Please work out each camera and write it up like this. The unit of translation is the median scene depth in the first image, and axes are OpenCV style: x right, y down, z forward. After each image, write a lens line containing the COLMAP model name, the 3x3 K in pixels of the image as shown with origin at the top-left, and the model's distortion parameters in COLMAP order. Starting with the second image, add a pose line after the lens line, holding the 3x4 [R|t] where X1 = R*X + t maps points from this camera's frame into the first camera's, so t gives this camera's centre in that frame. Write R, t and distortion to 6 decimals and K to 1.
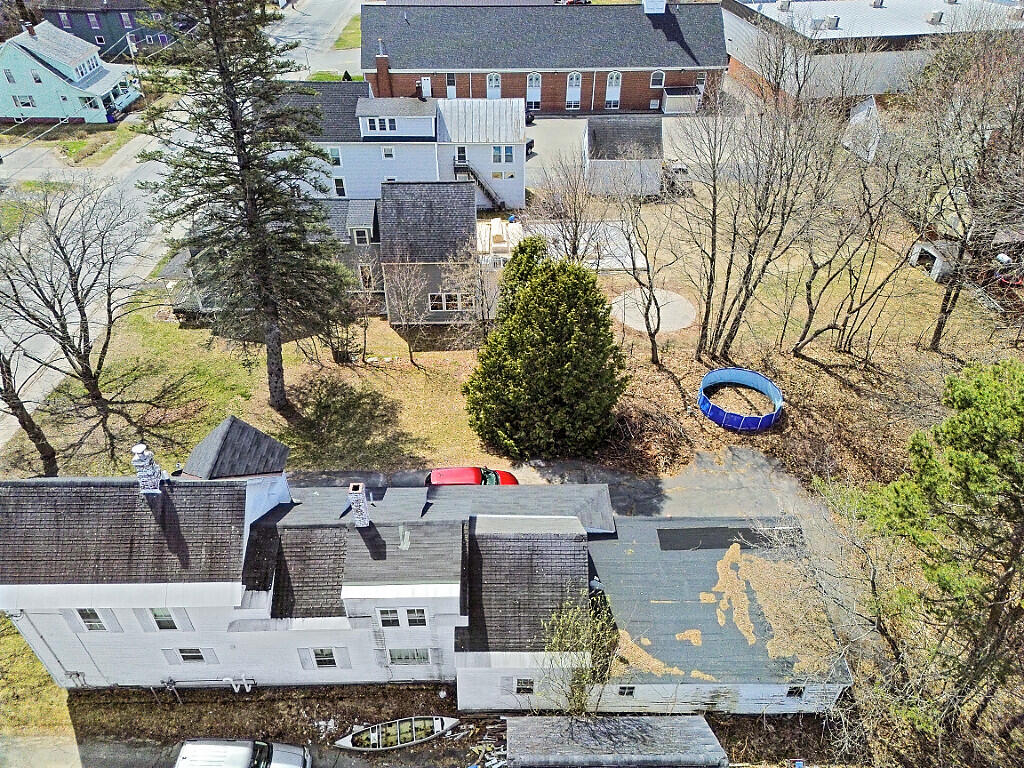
lens RADIAL K [[723.4, 0, 510.9], [0, 723.4, 383.5], [0, 0, 1]] dist [0.059088, -0.028488]
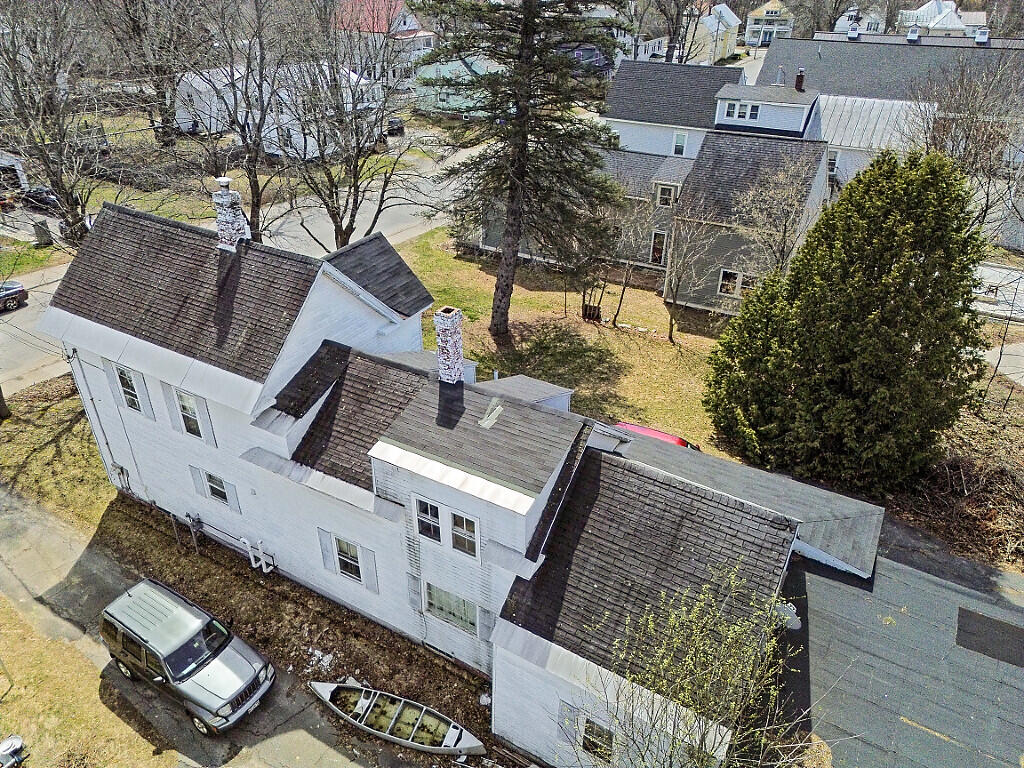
lens RADIAL K [[723.4, 0, 511.4], [0, 723.4, 384.4], [0, 0, 1]] dist [0.059088, -0.028488]
pose [[0.856648, 0.266797, -0.441559, 0.130875], [-0.326723, 0.942942, -0.064120, 0.212156], [0.399257, 0.199196, 0.894938, 0.414335]]
